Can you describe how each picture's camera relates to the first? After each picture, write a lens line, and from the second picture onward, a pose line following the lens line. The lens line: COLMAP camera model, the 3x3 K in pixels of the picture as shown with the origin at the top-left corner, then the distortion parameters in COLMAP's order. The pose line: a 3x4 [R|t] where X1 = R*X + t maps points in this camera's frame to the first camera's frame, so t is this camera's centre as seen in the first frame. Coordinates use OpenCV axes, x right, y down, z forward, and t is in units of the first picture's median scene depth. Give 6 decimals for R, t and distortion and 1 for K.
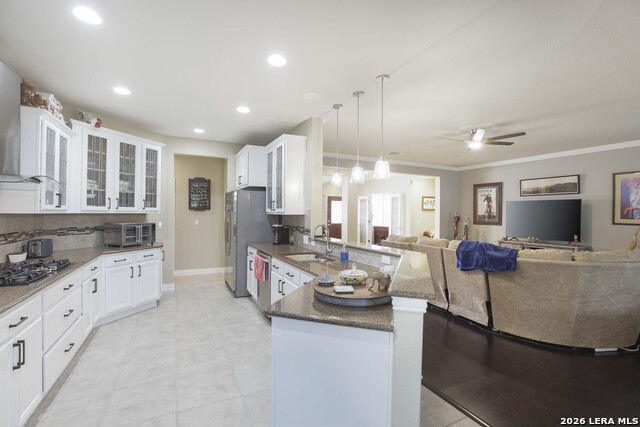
lens RADIAL K [[293.5, 0, 320.0], [0, 293.5, 213.5], [0, 0, 1]] dist [-0.053337, 0.018338]
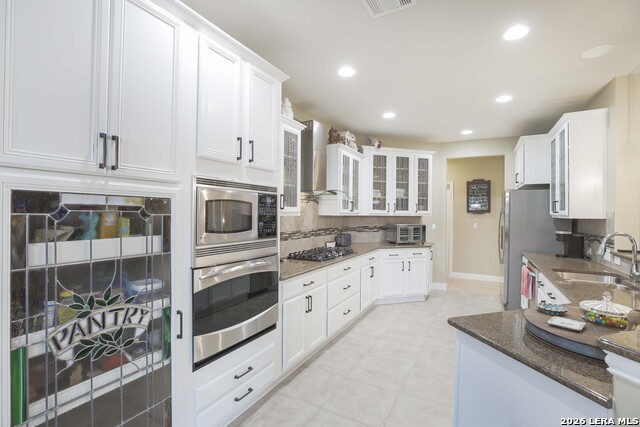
lens RADIAL K [[293.5, 0, 320.0], [0, 293.5, 213.5], [0, 0, 1]] dist [-0.053337, 0.018338]
pose [[0.558869, -0.002400, -0.829252, 0.132910], [-0.006389, 0.999954, -0.007200, 0.000353], [0.829231, 0.009322, 0.558828, 0.050782]]
